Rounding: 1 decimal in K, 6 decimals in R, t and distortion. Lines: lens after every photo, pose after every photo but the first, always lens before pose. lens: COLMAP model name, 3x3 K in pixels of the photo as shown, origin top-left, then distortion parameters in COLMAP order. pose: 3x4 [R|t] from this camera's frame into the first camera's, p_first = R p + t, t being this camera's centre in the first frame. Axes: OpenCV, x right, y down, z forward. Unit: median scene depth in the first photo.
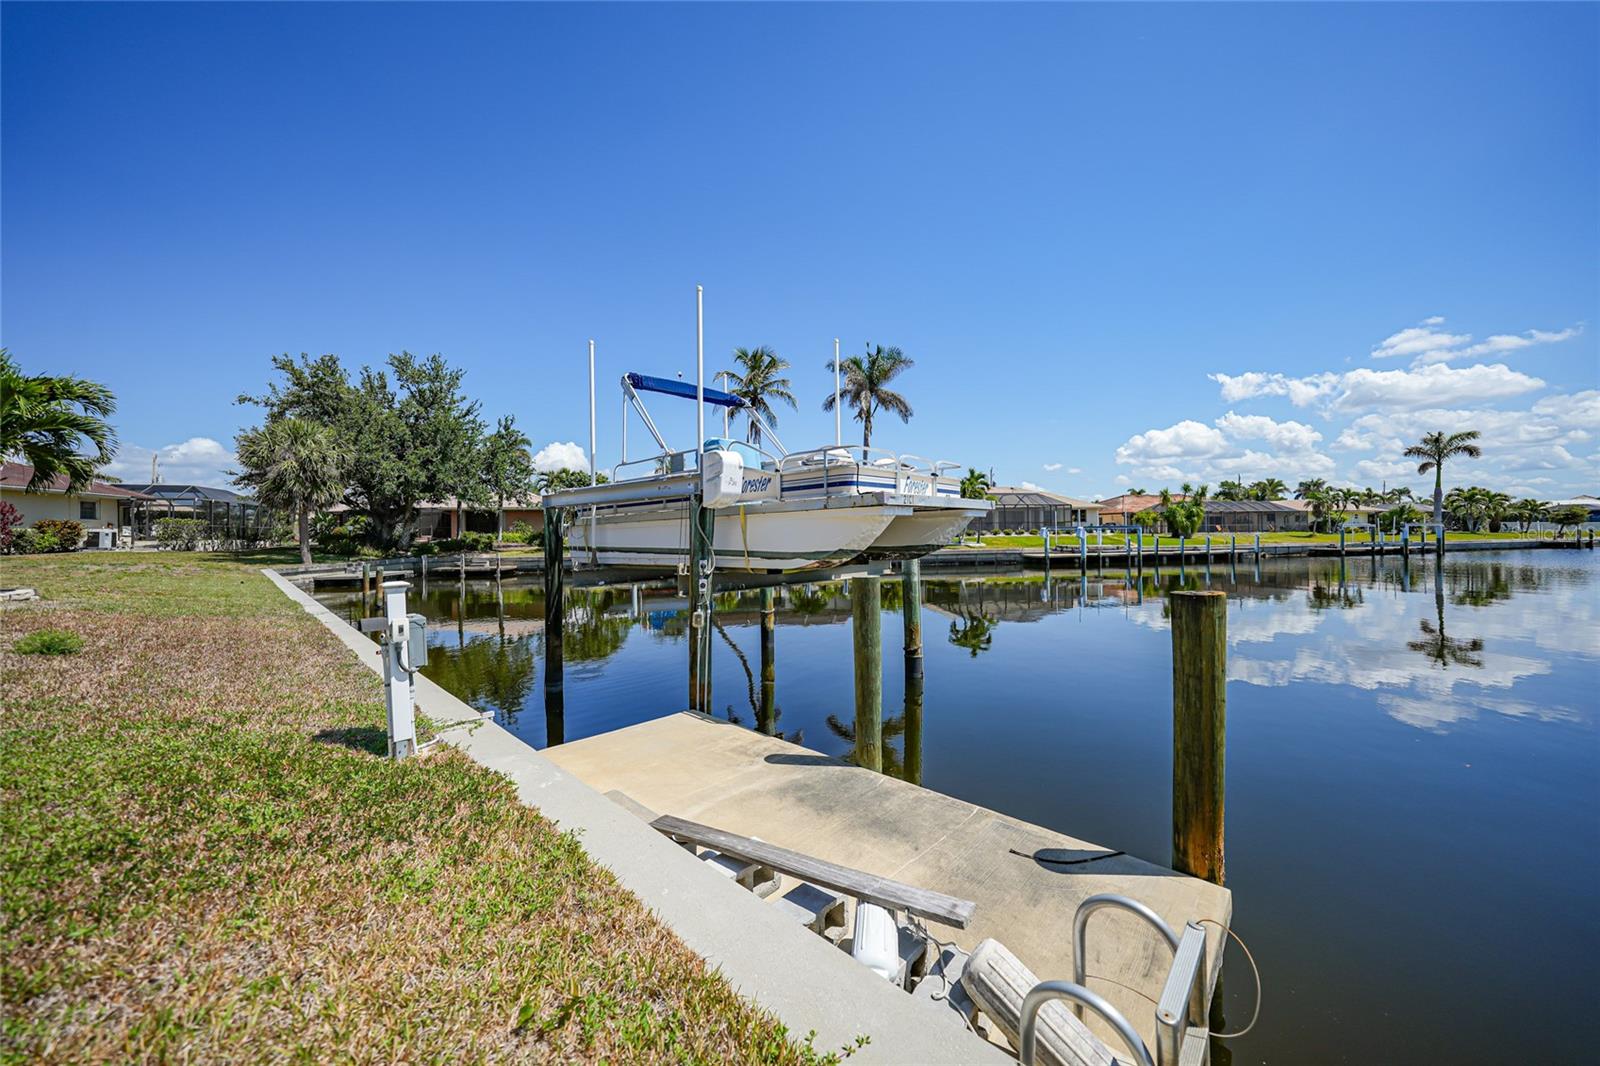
lens RADIAL K [[553.4, 0, 800.0], [0, 553.4, 533.0], [0, 0, 1]] dist [-0.025957, 0.005254]
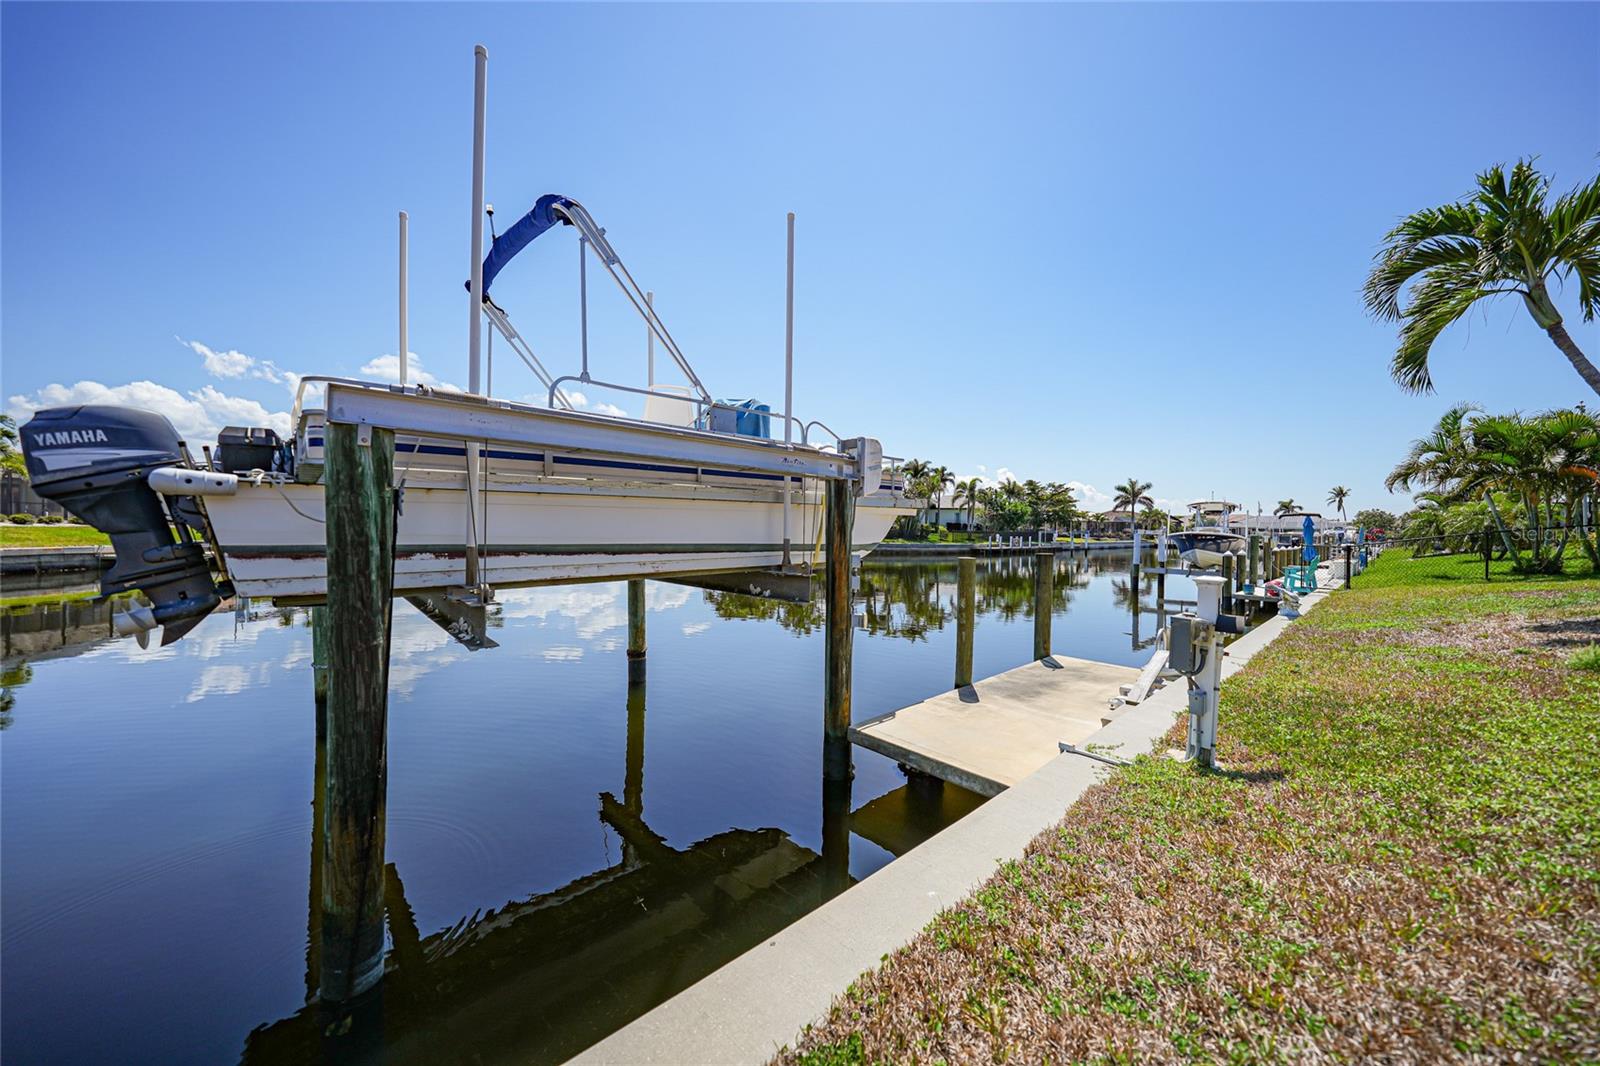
lens RADIAL K [[553.4, 0, 800.0], [0, 553.4, 533.0], [0, 0, 1]] dist [-0.025957, 0.005254]
pose [[0.079676, 0.006809, 0.996798, -0.179915], [-0.017003, 0.999840, -0.005471, 0.003388], [-0.996676, -0.016512, 0.079779, 0.169779]]
